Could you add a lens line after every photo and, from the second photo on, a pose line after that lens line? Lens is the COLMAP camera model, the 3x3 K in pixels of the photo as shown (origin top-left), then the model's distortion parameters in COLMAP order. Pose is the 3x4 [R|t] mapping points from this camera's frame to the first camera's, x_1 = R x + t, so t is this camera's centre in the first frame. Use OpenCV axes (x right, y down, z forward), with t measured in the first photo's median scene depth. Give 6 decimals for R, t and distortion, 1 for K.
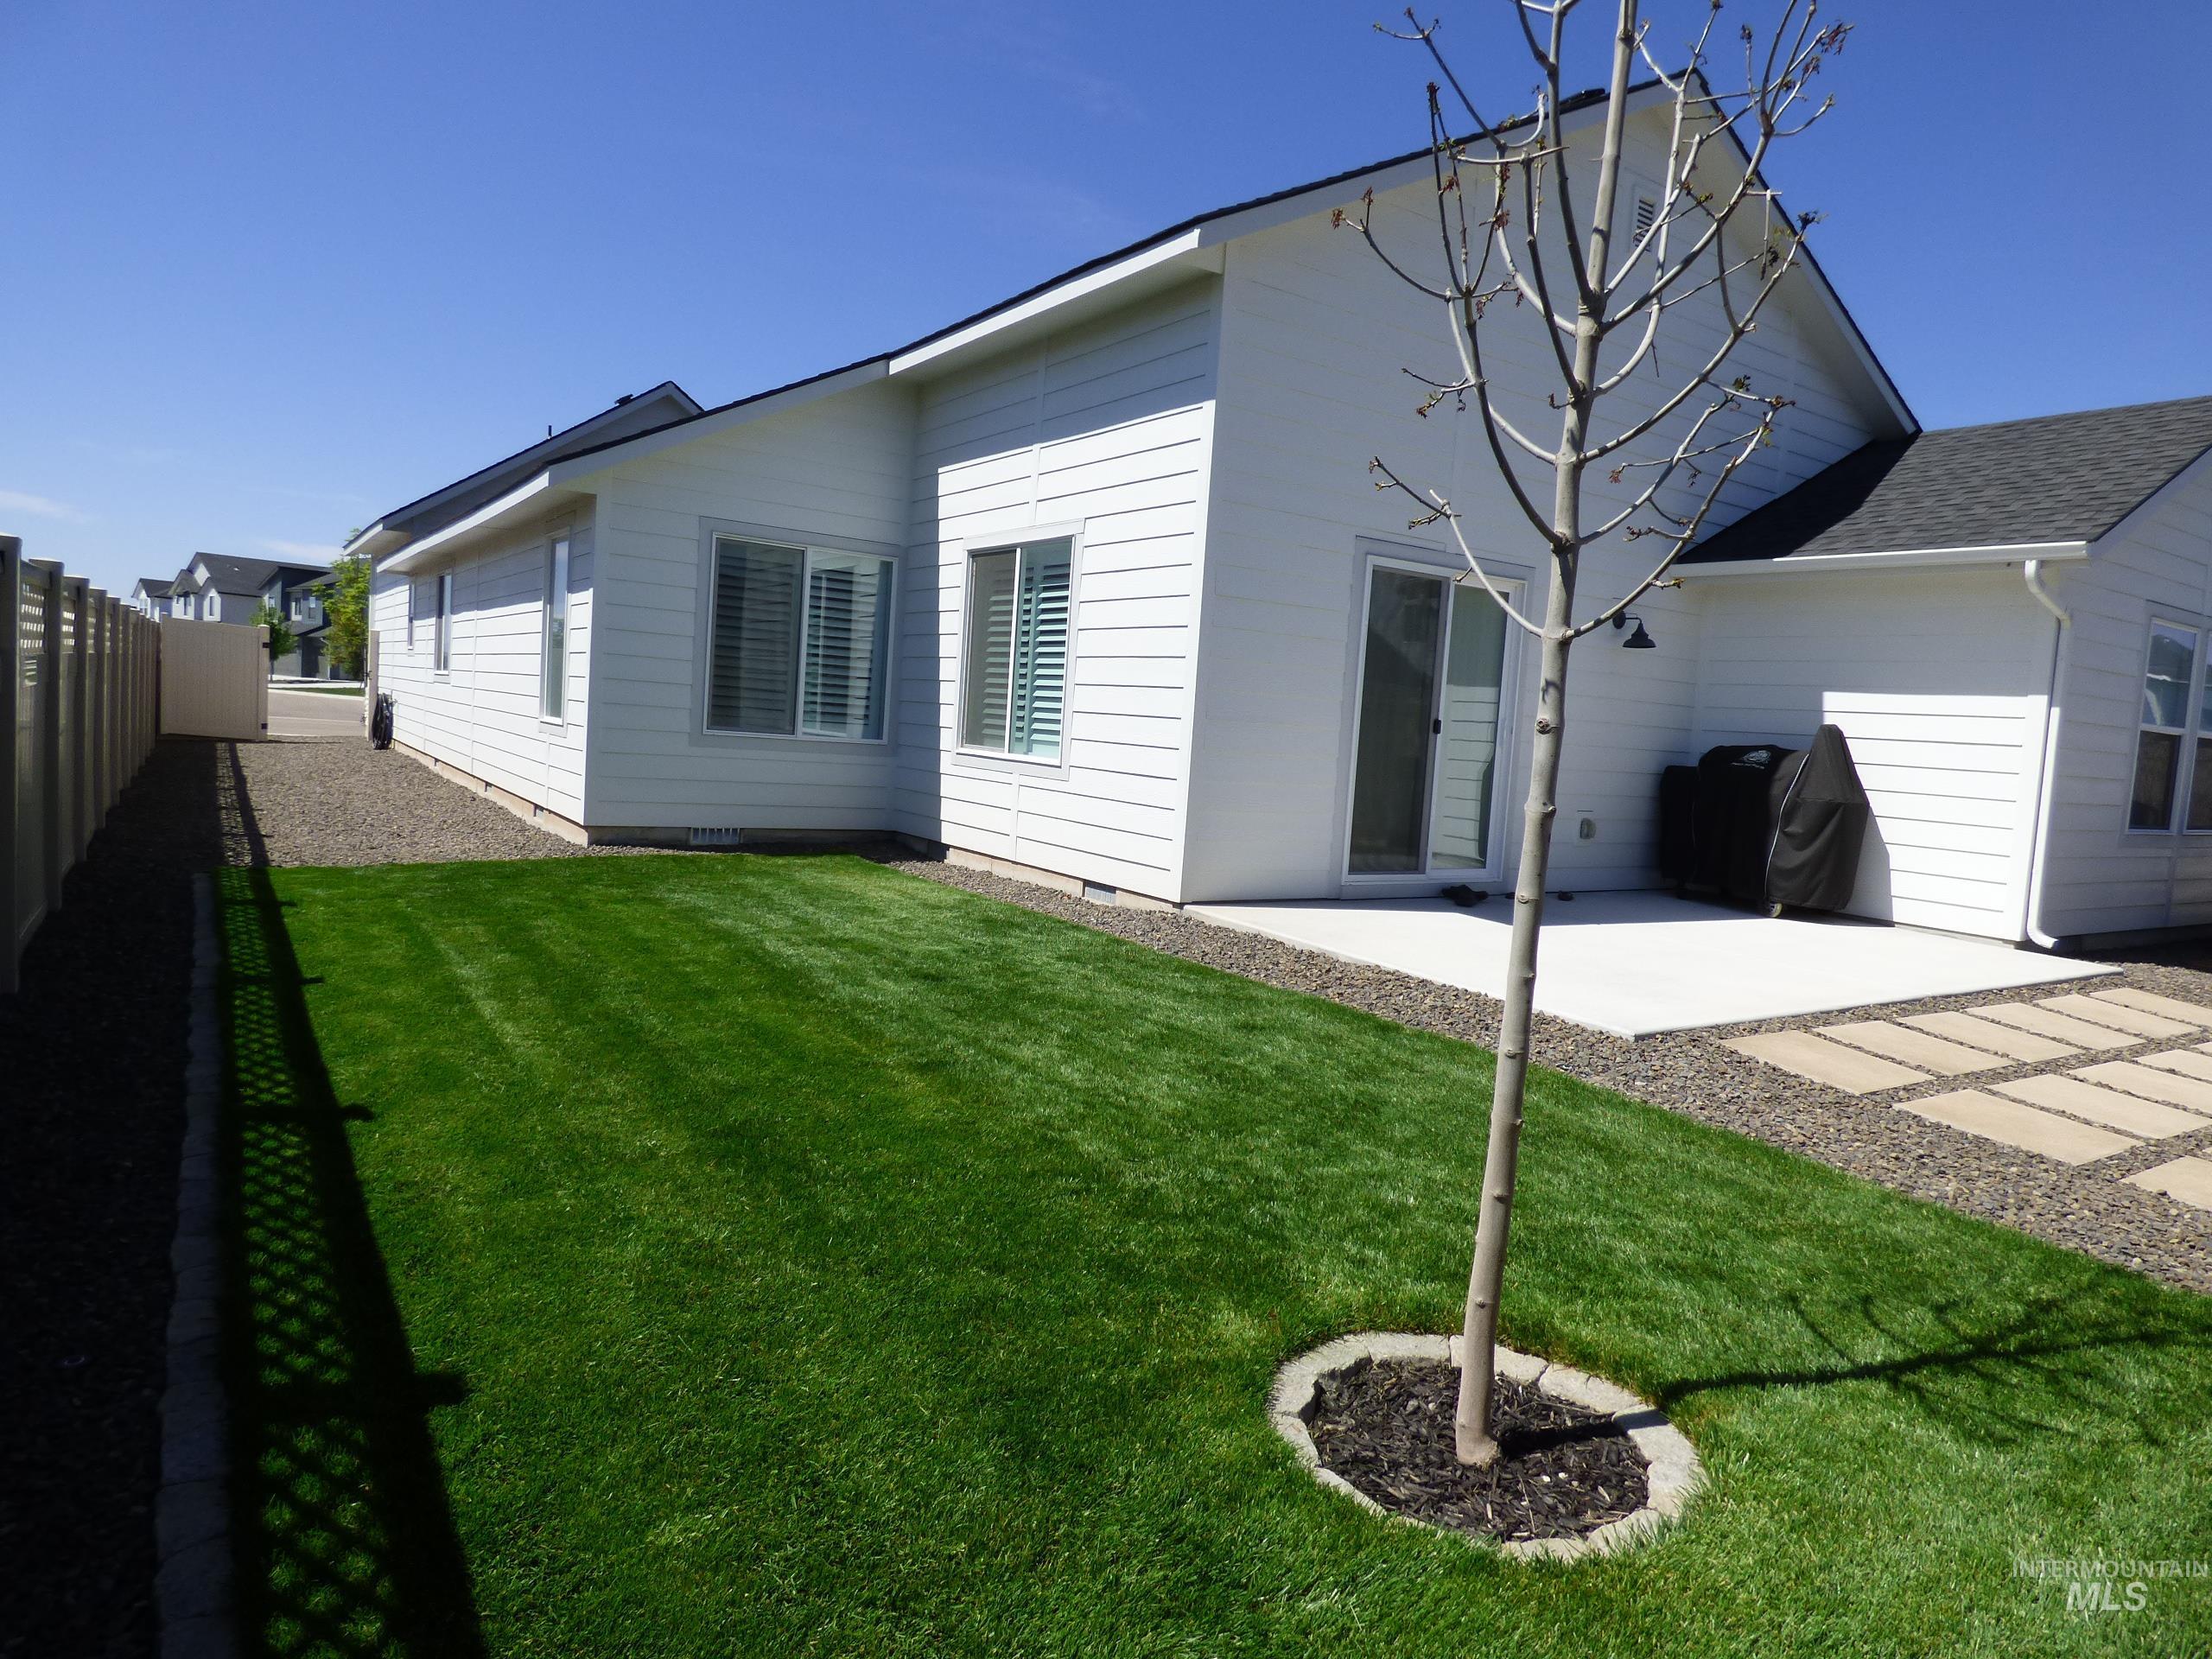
lens RADIAL K [[1343.2, 0, 1101.6], [0, 1343.2, 820.6], [0, 0, 1]] dist [-0.019493, 0.005851]
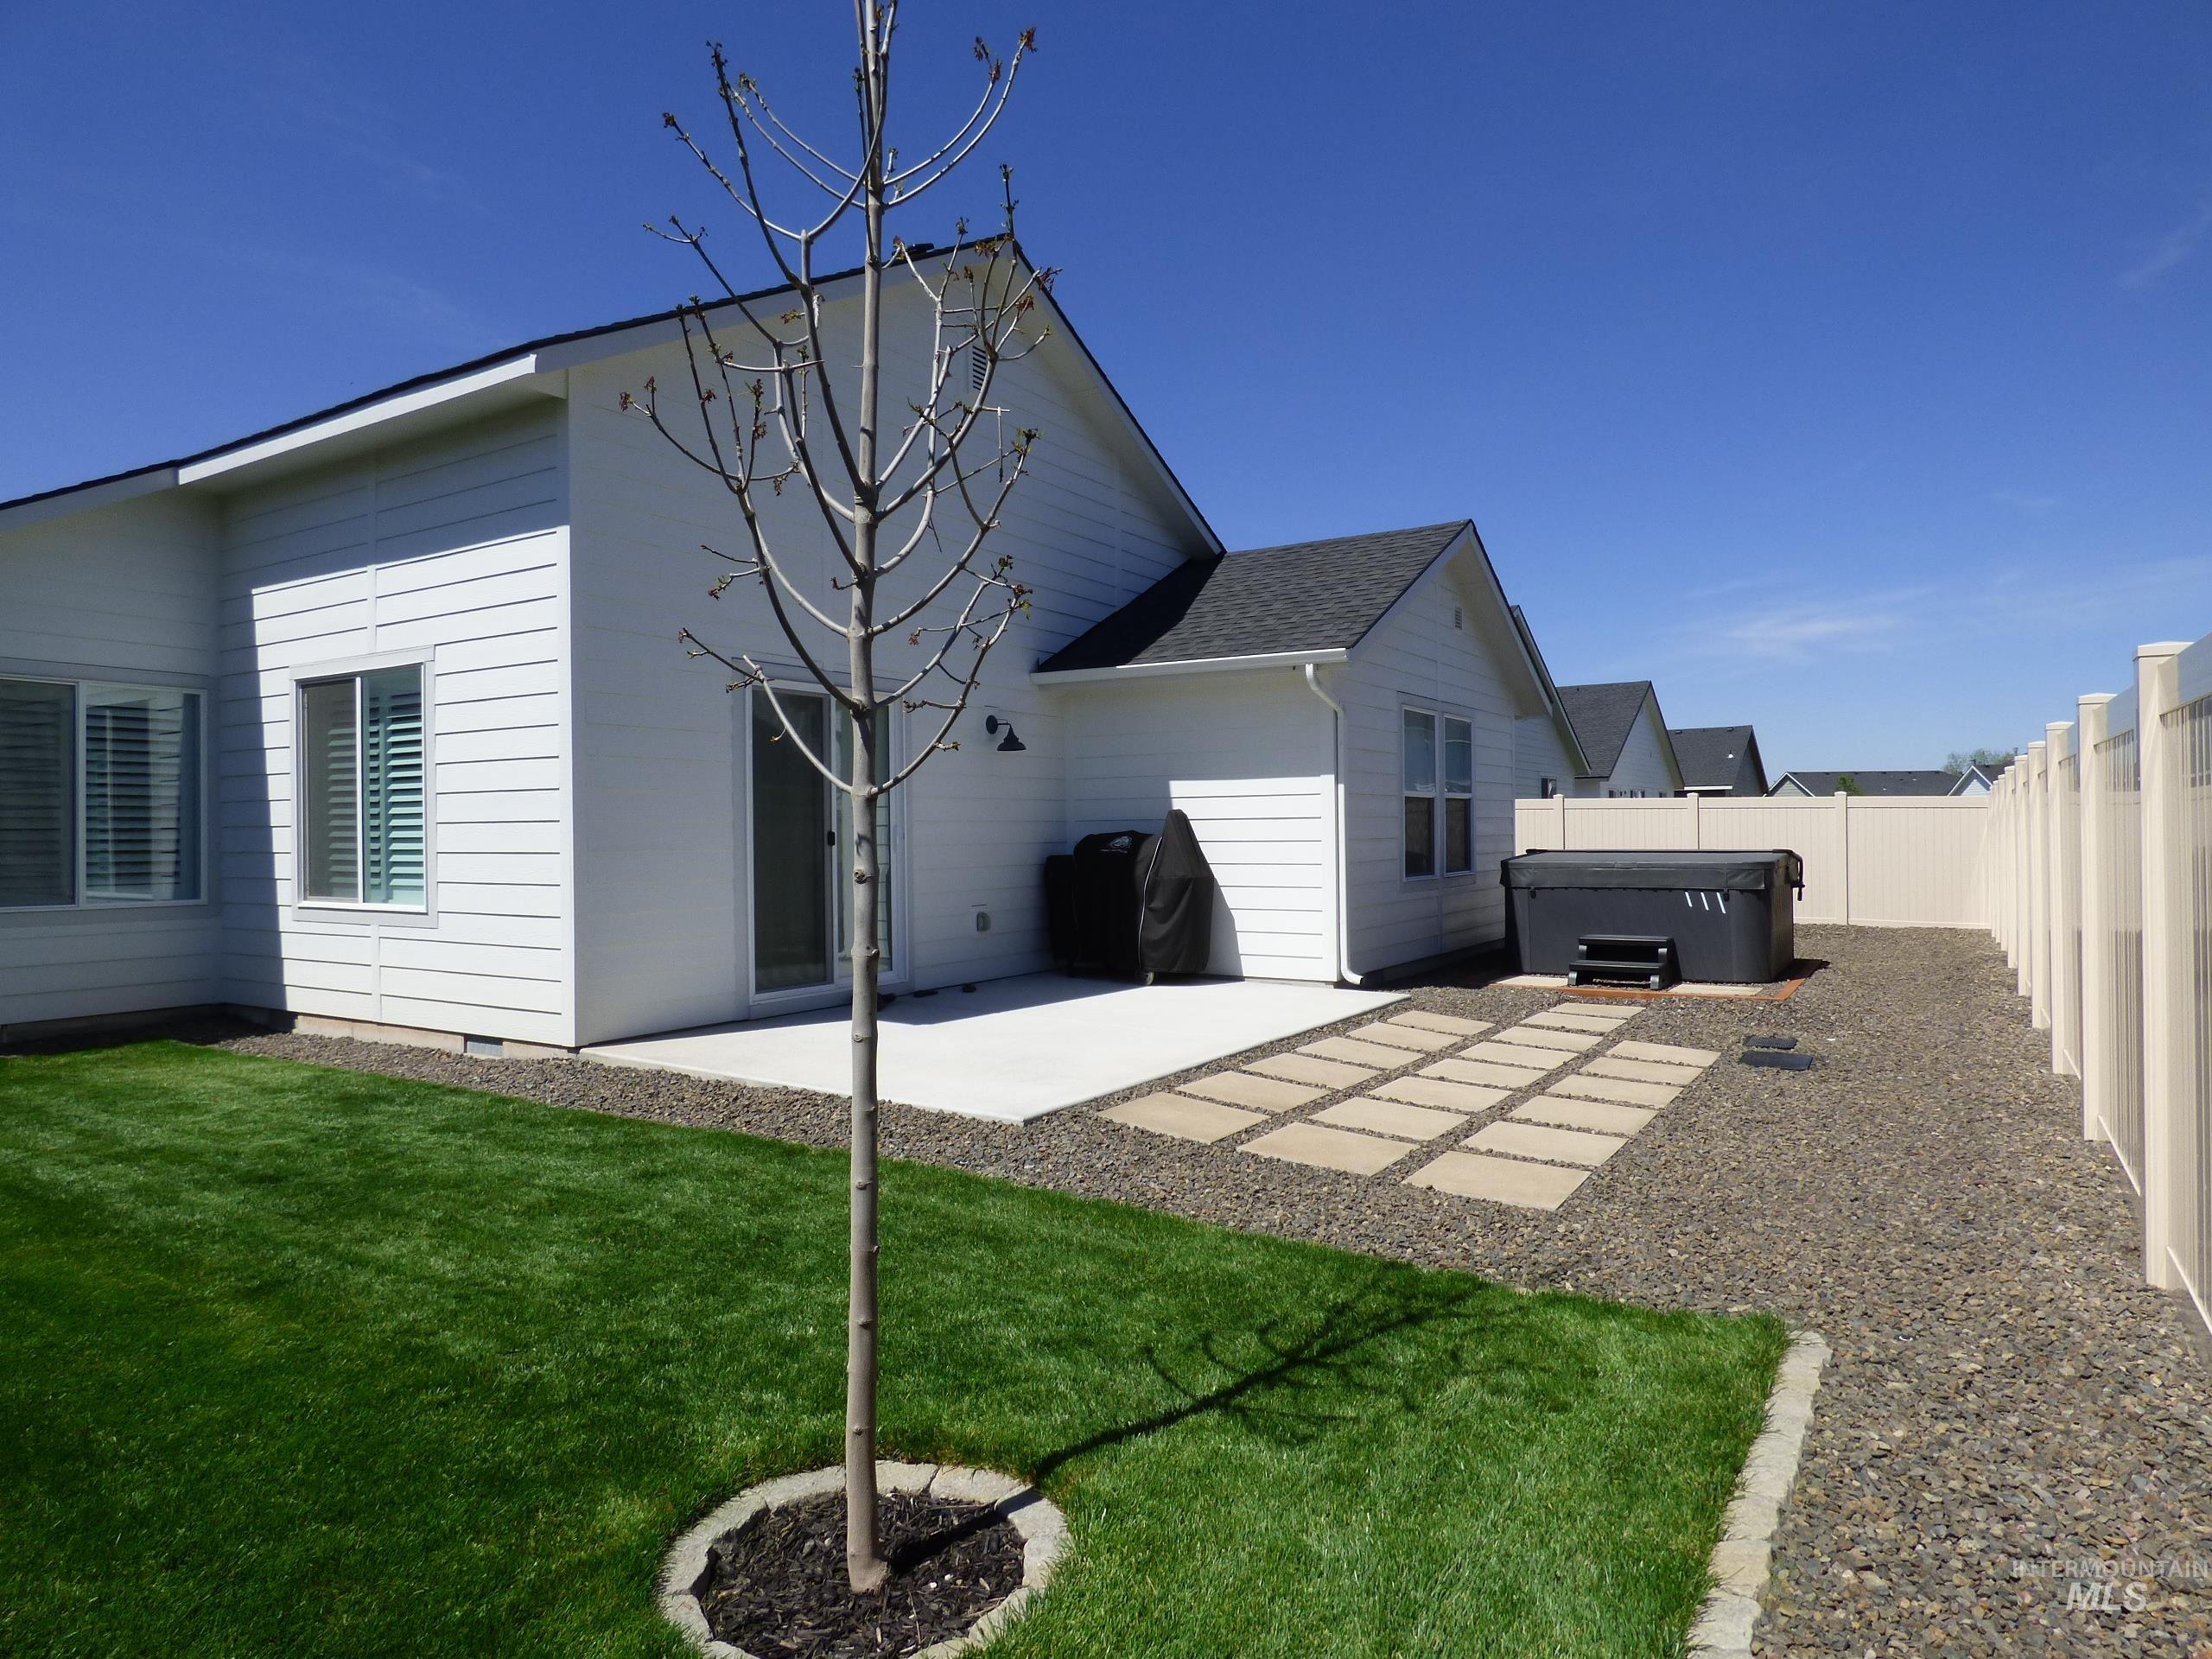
lens RADIAL K [[1349.0, 0, 1091.2], [0, 1349.0, 829.8], [0, 0, 1]] dist [-0.003137, 0.001742]
pose [[0.913084, -0.074183, 0.400966, 0.031424], [0.100174, 0.993987, -0.044221, -0.019473], [-0.395274, 0.080544, 0.915025, -0.034412]]
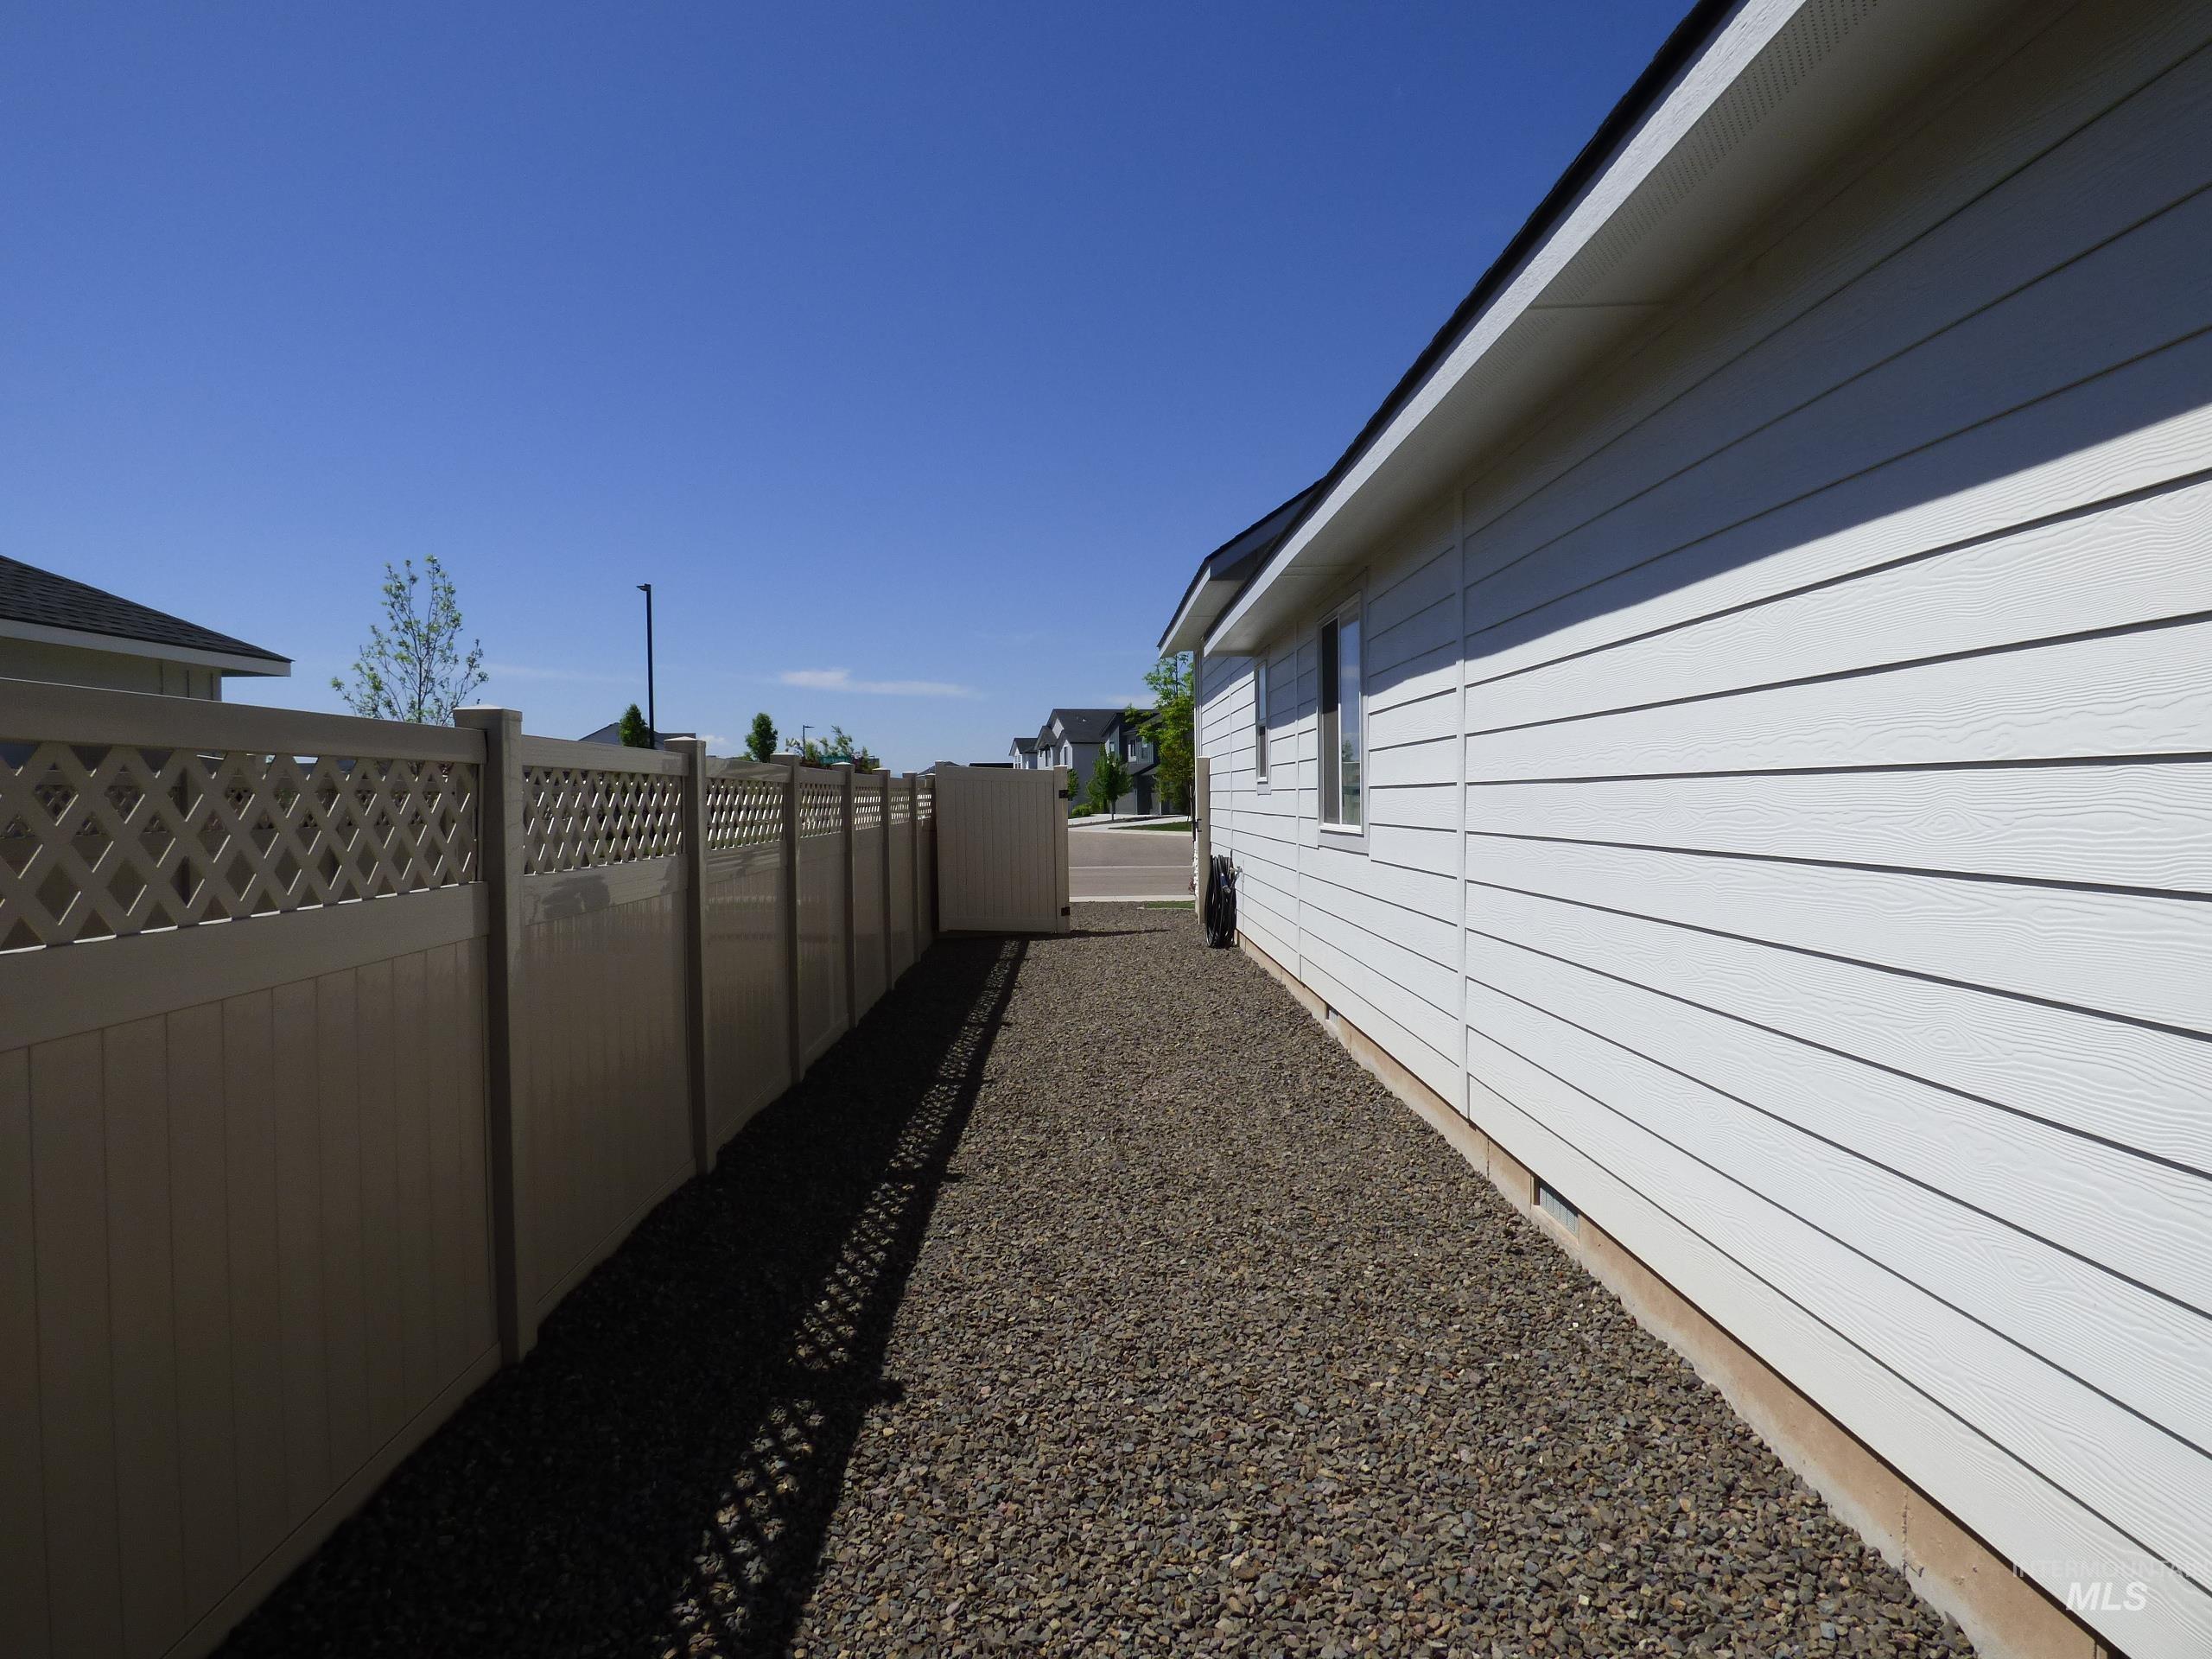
lens RADIAL K [[1345.2, 0, 1100.4], [0, 1345.2, 826.9], [0, 0, 1]] dist [-0.013238, 0.003821]
pose [[0.838912, -0.068877, -0.539891, -1.089057], [0.029517, 0.996258, -0.081234, -0.258908], [0.543466, 0.052212, 0.837806, 1.984434]]
